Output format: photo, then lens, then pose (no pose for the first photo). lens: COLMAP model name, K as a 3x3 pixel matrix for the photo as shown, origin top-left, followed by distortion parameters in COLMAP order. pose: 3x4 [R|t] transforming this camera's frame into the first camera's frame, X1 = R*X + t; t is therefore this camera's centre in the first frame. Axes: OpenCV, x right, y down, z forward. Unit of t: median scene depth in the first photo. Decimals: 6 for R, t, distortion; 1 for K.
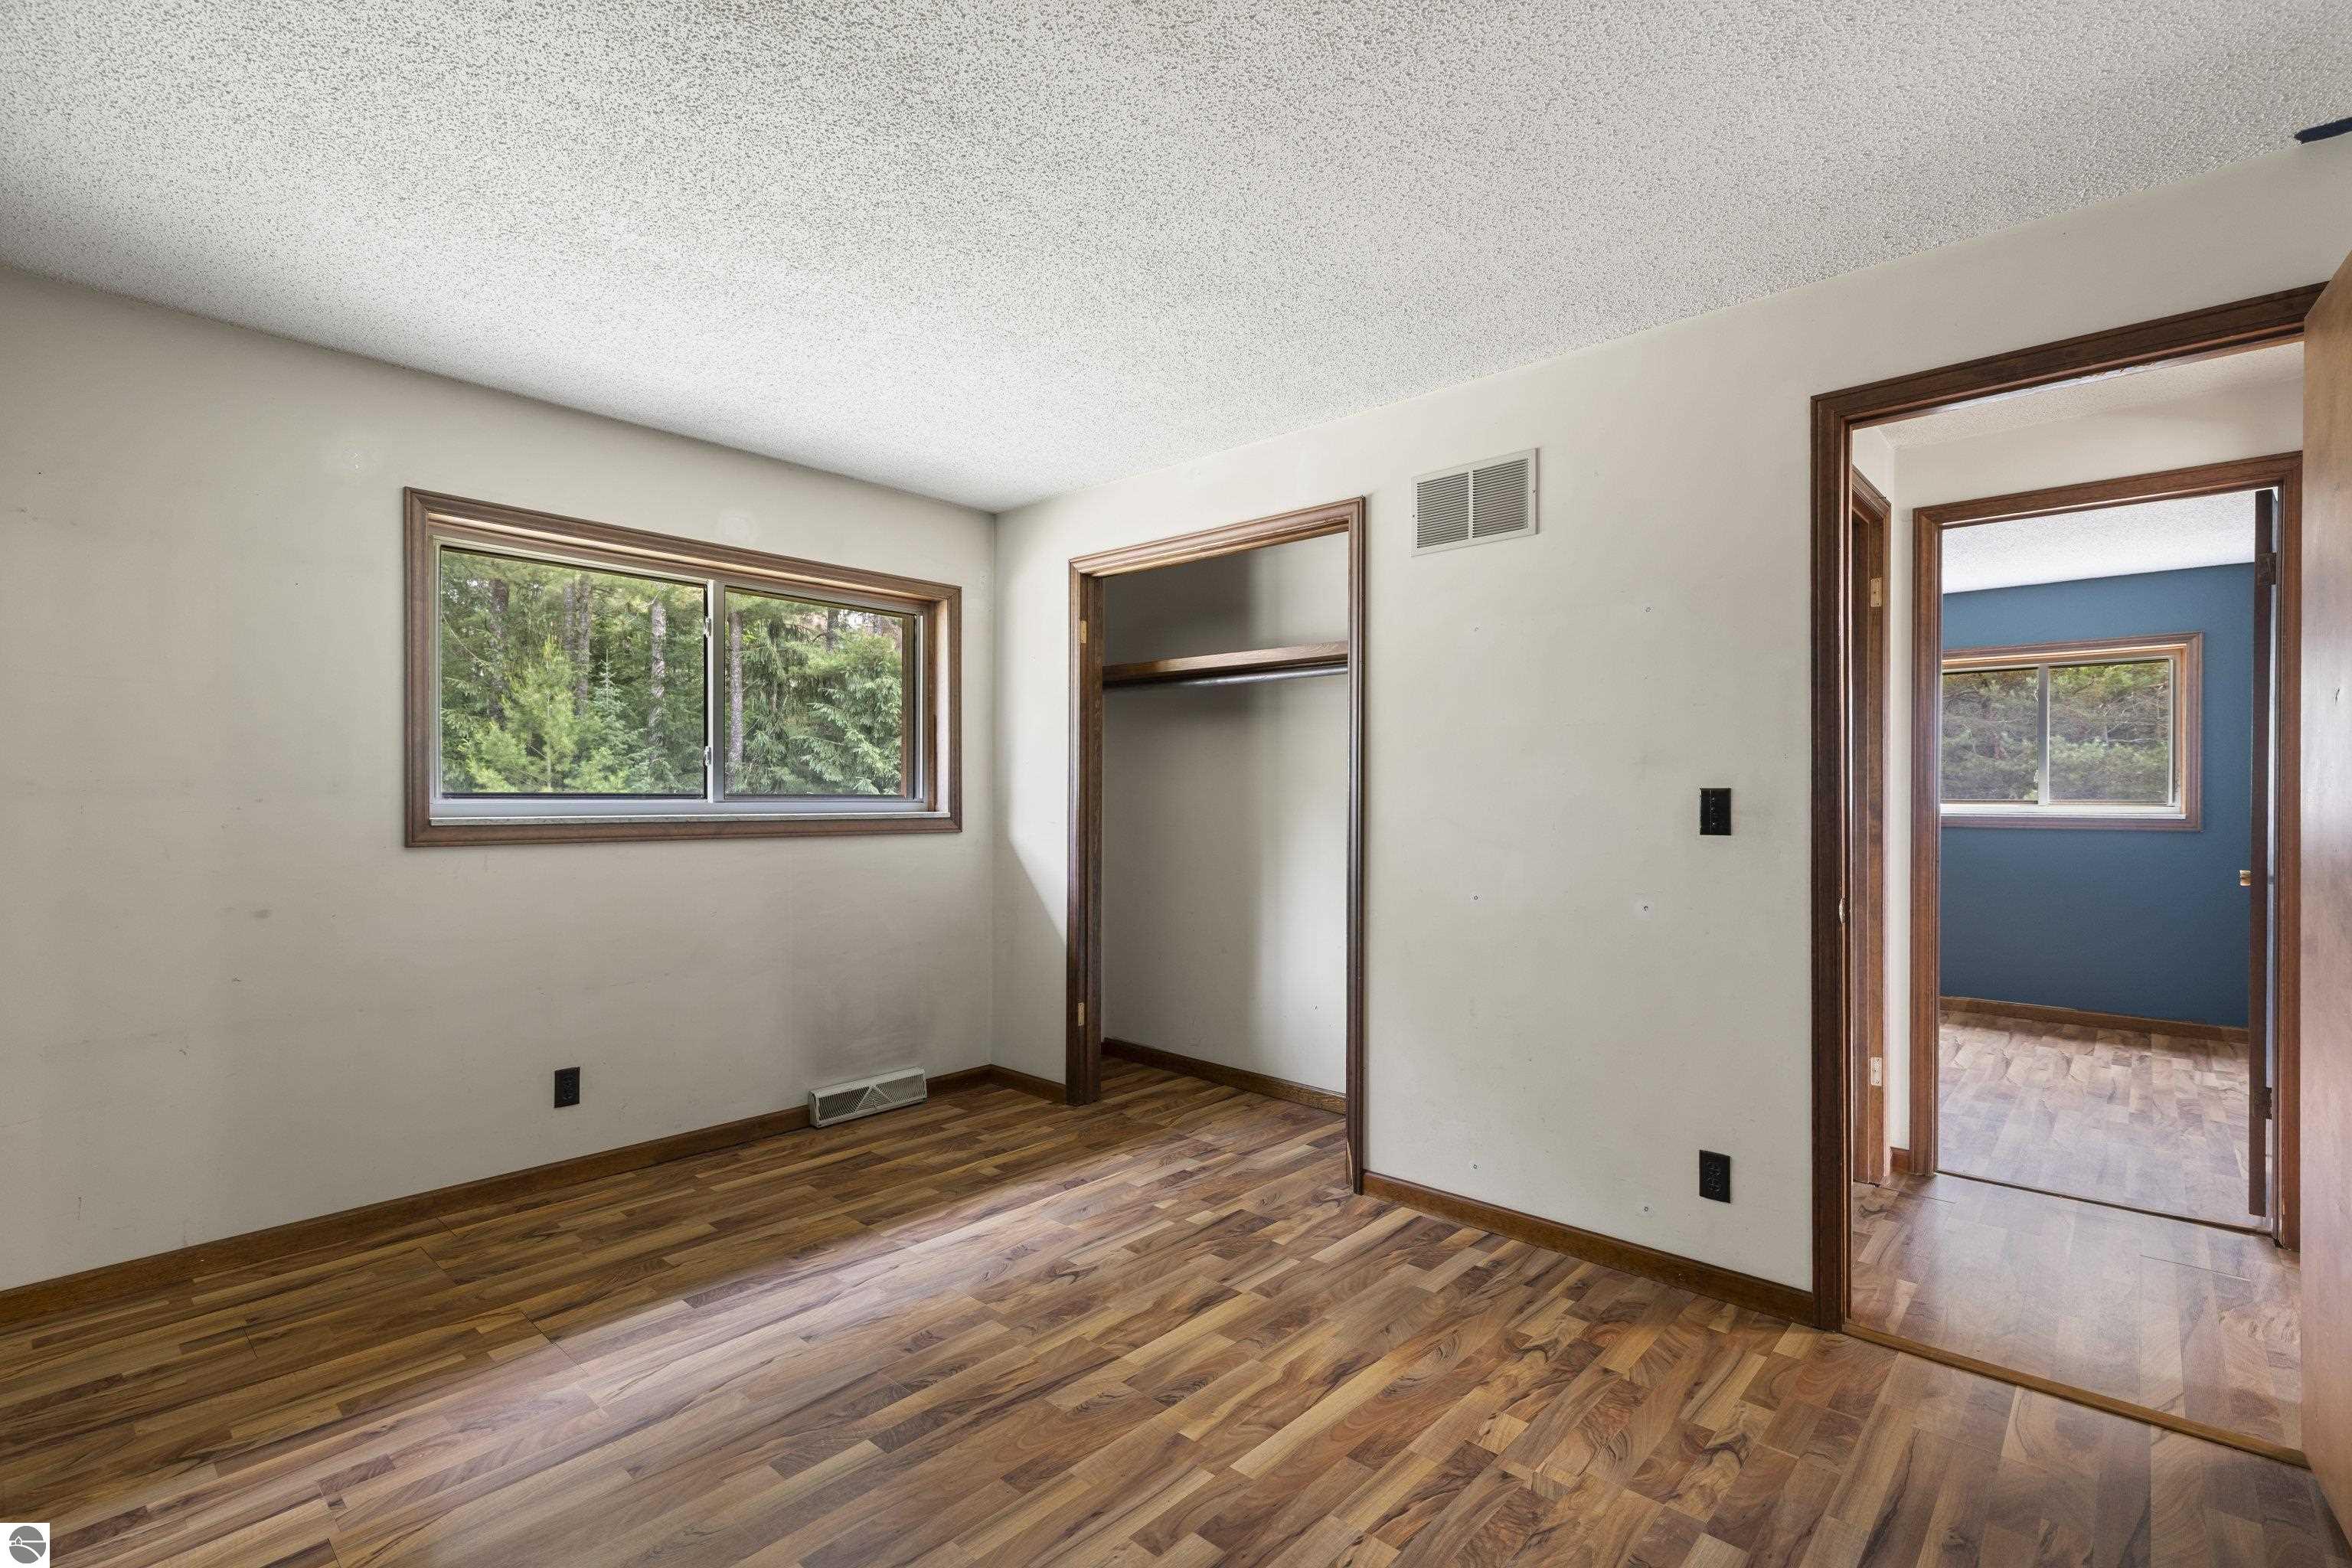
lens RADIAL K [[1069.7, 0, 1193.8], [0, 1069.7, 795.7], [0, 0, 1]] dist [0.009273, 0.000468]
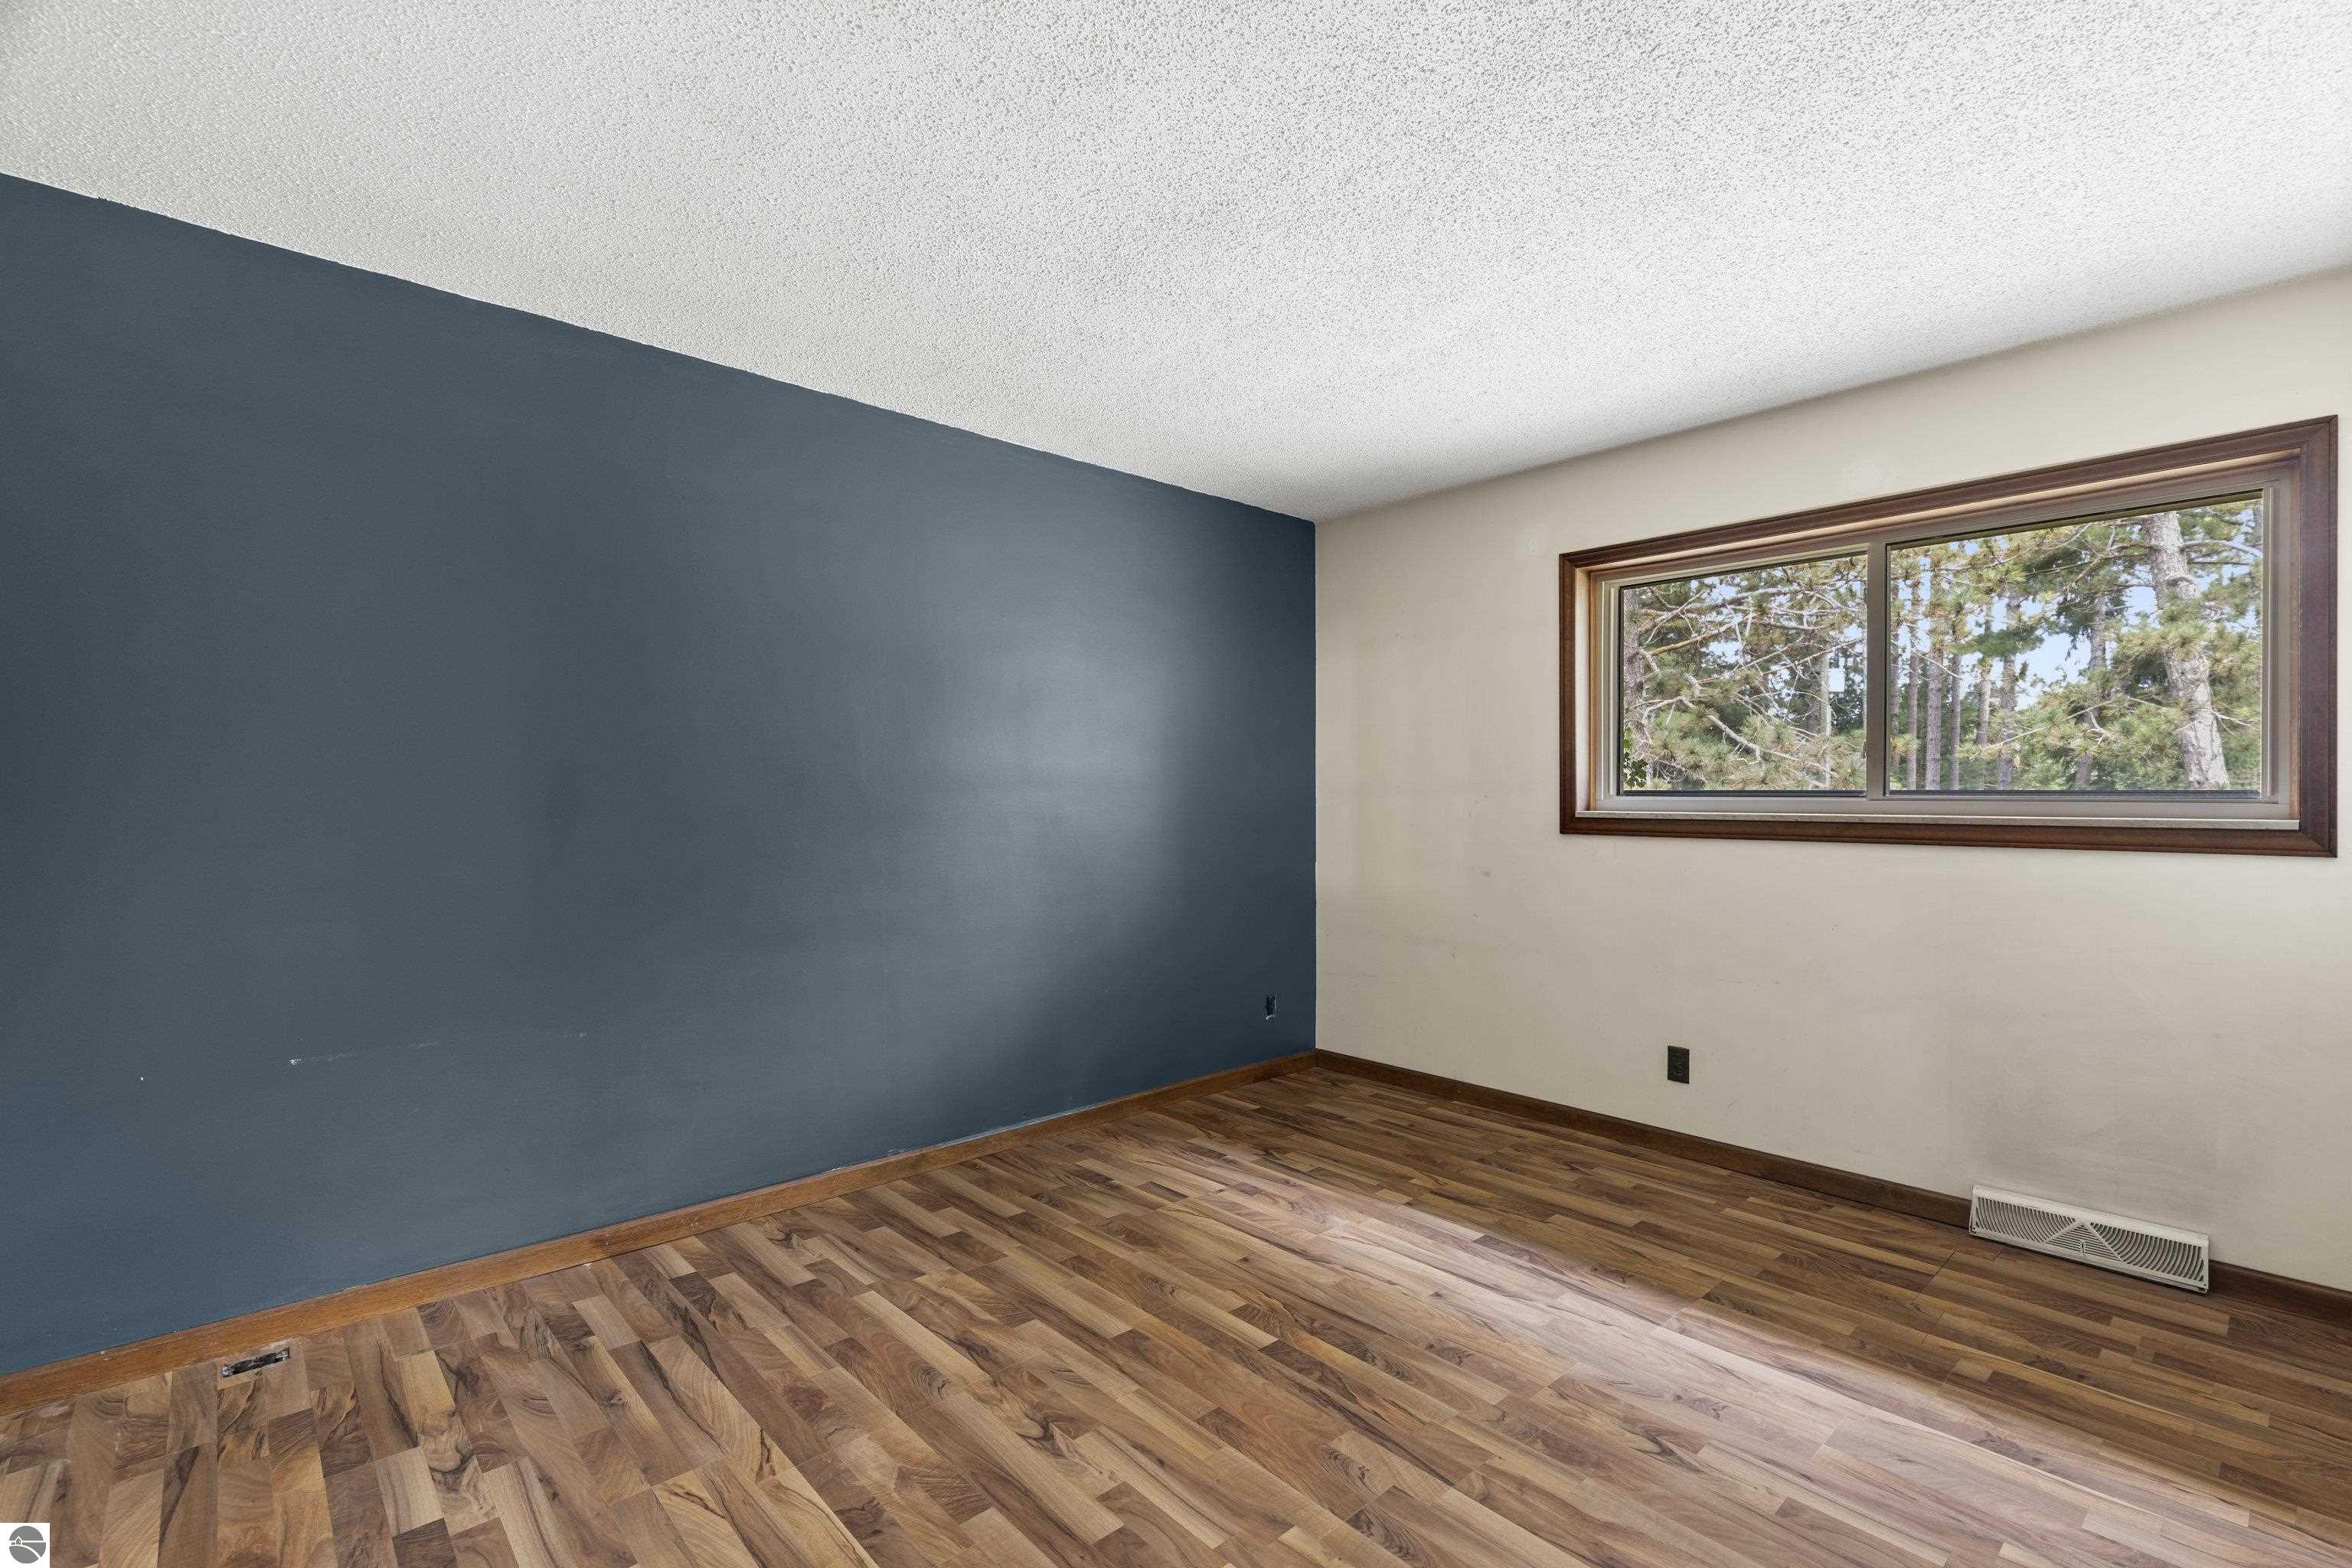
lens RADIAL K [[1069.7, 0, 1193.9], [0, 1069.7, 788.1], [0, 0, 1]] dist [0.009273, 0.000468]
pose [[-0.098365, -0.006476, -0.995129, 0.619290], [0.000163, 0.999979, -0.006523, 0.002463], [0.995150, -0.000804, -0.098362, 0.722914]]
